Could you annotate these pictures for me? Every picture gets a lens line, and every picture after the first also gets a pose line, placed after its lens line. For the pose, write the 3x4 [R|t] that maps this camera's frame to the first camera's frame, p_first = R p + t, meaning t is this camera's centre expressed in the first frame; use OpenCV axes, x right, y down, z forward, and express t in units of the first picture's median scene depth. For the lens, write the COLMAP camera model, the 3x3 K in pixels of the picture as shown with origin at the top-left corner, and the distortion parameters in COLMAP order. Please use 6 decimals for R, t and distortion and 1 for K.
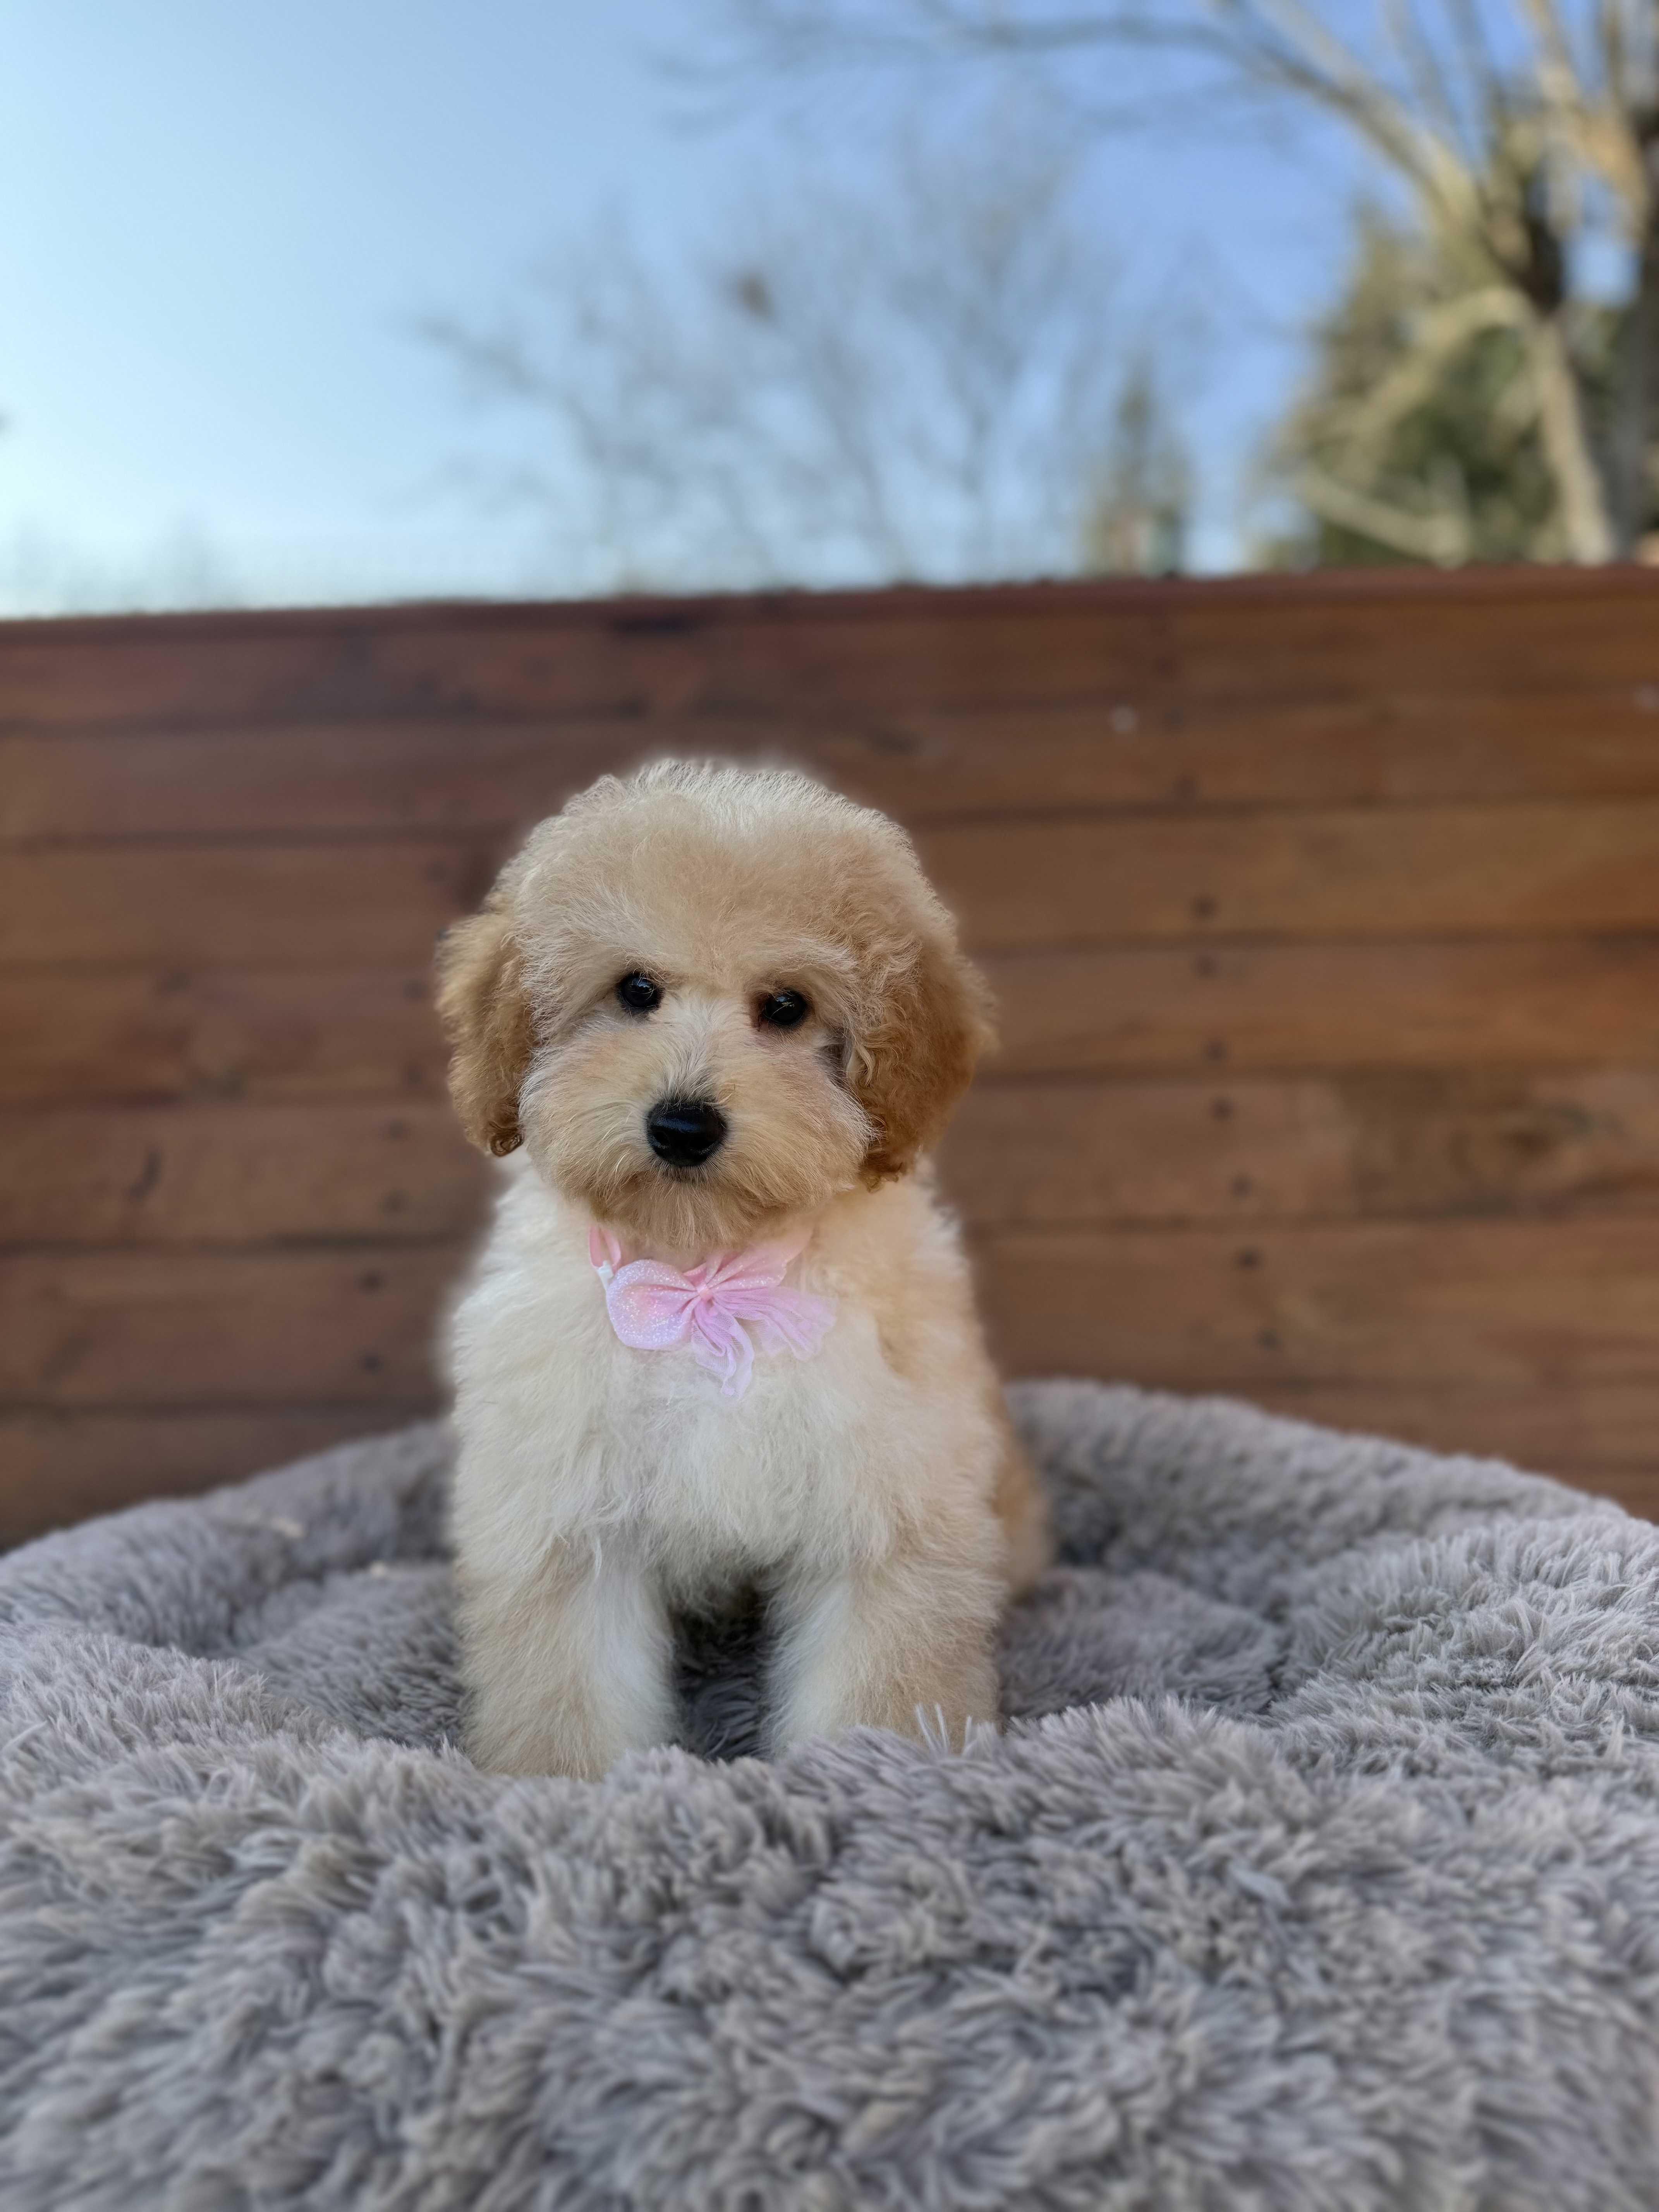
lens RADIAL K [[1596.0, 0, 777.0], [0, 1596.0, 1098.8], [0, 0, 1]] dist [-0.075019, 0.020988]
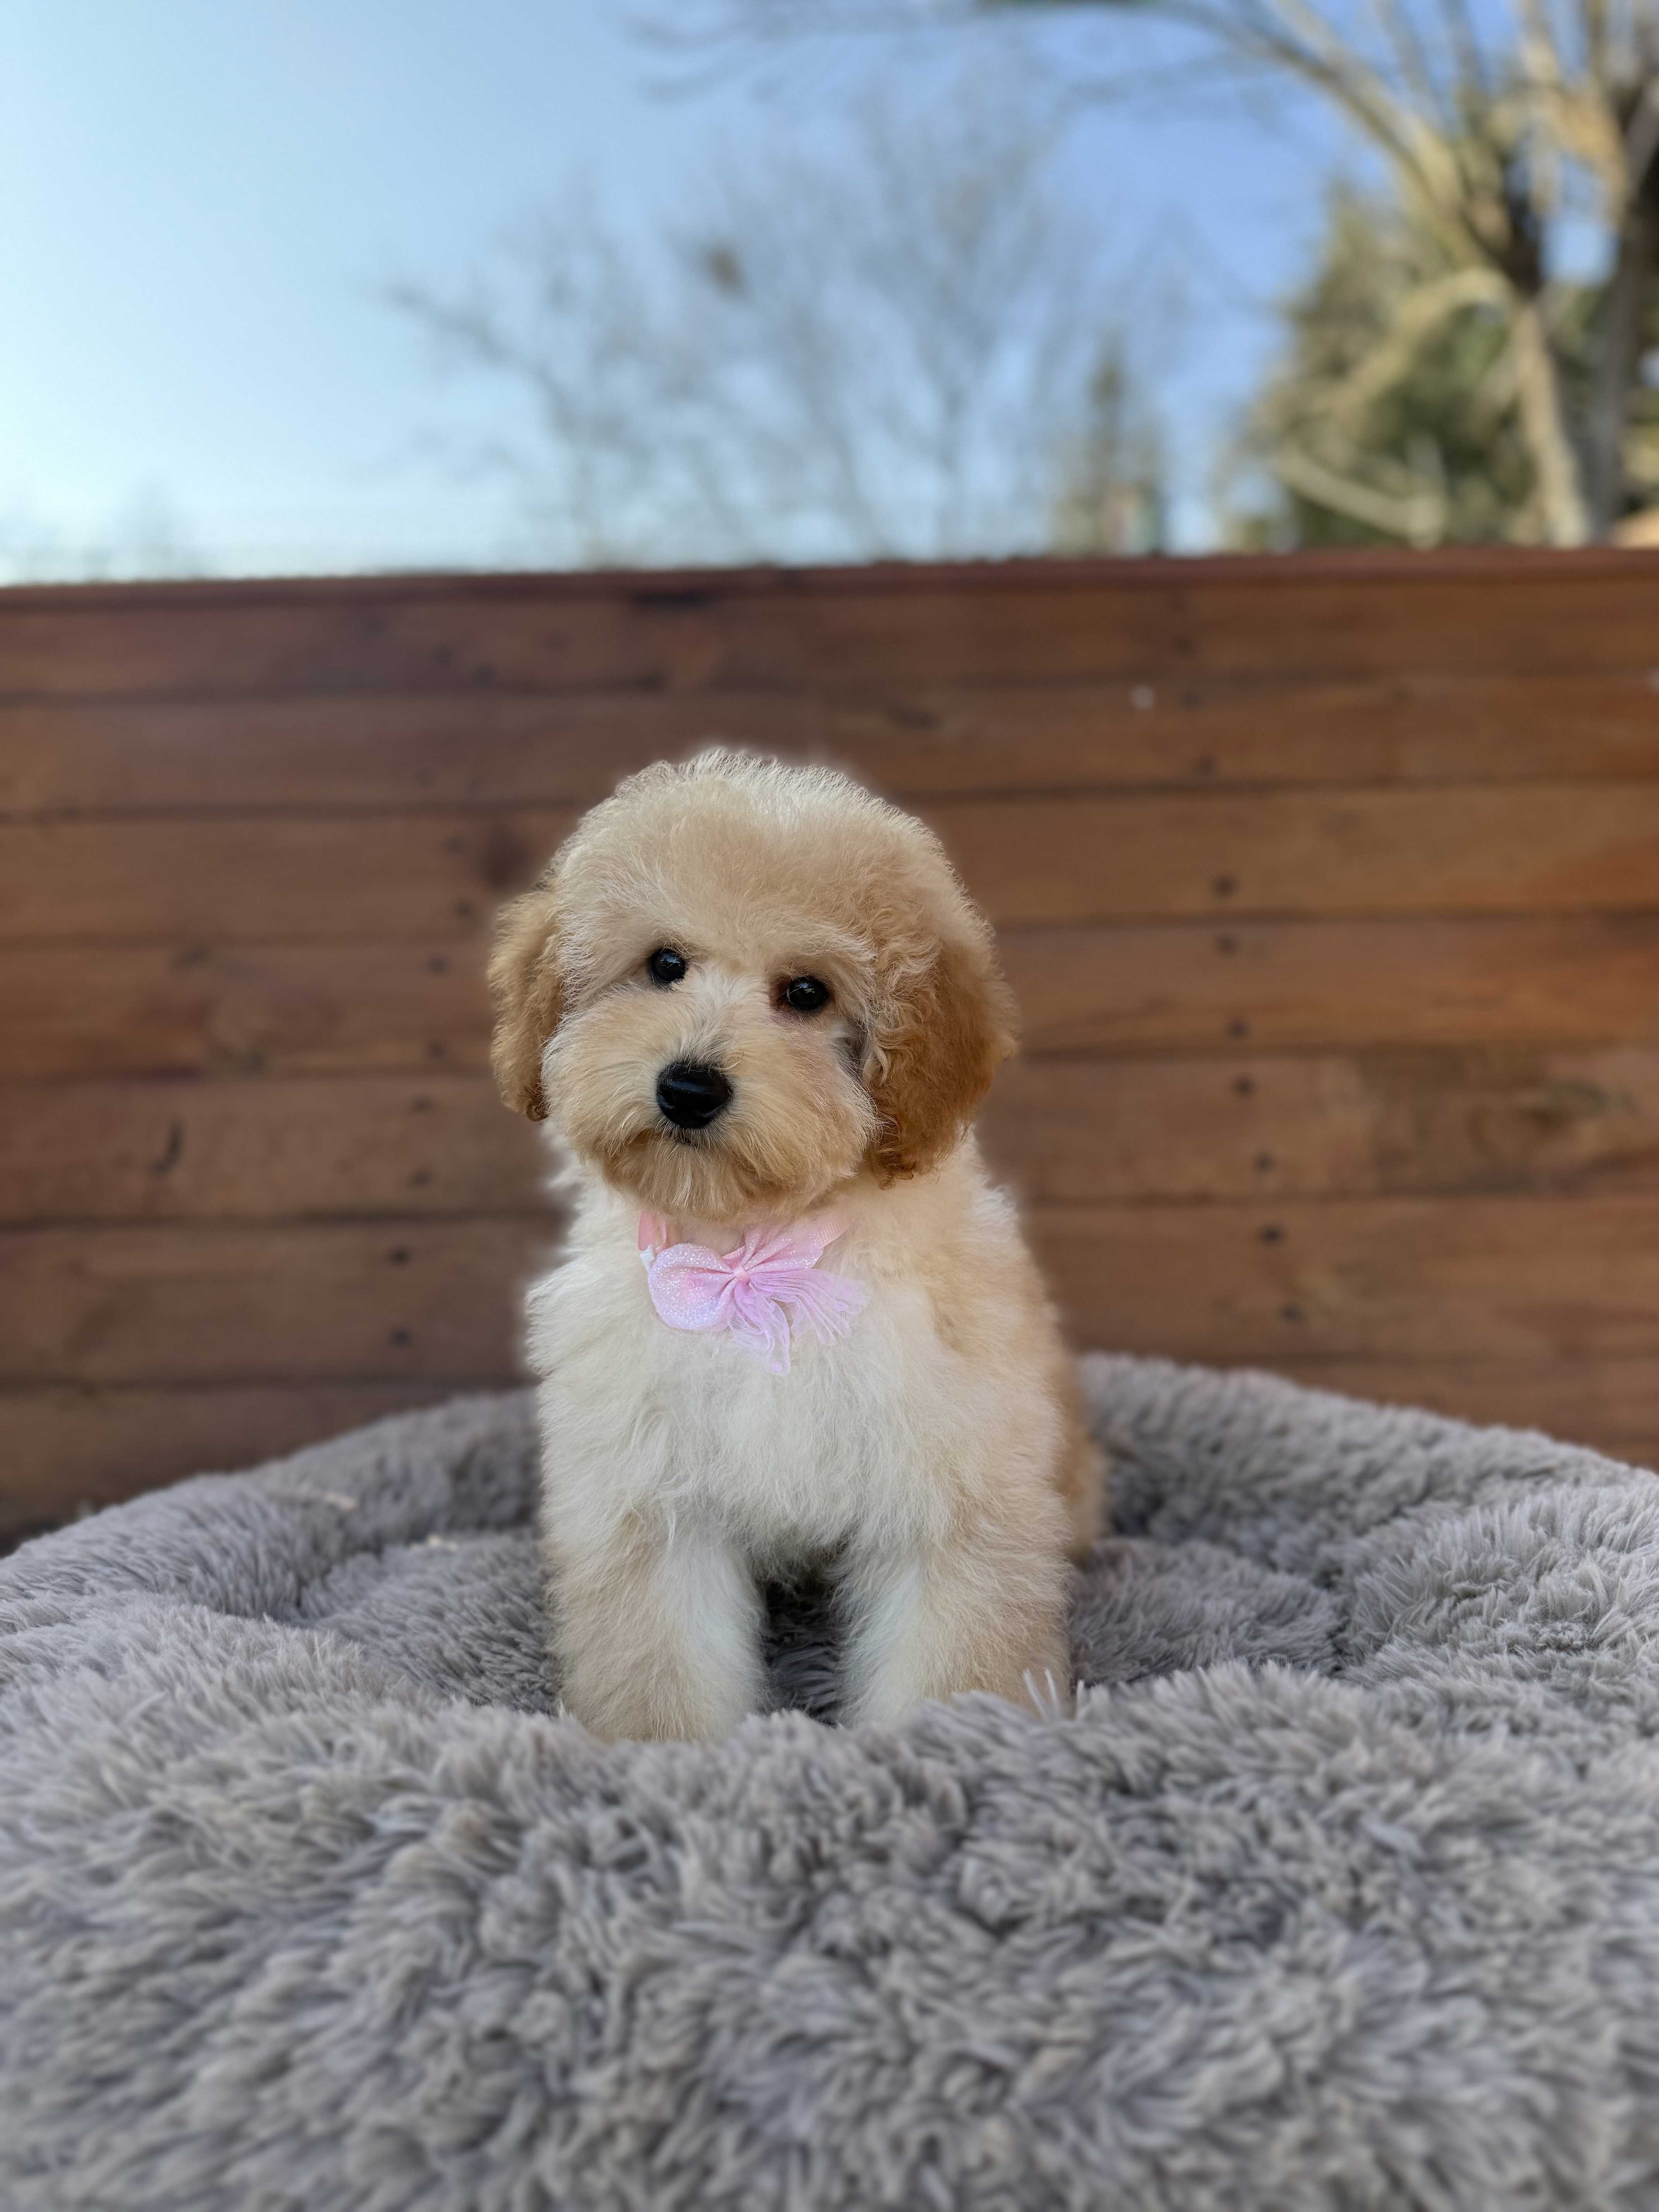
lens RADIAL K [[1596.0, 0, 774.6], [0, 1596.0, 1100.8], [0, 0, 1]] dist [-0.075019, 0.020988]
pose [[0.999827, 0.002812, 0.018407, -0.106174], [-0.003114, 0.999861, 0.016387, -0.000146], [-0.018358, -0.016442, 0.999696, -0.014767]]
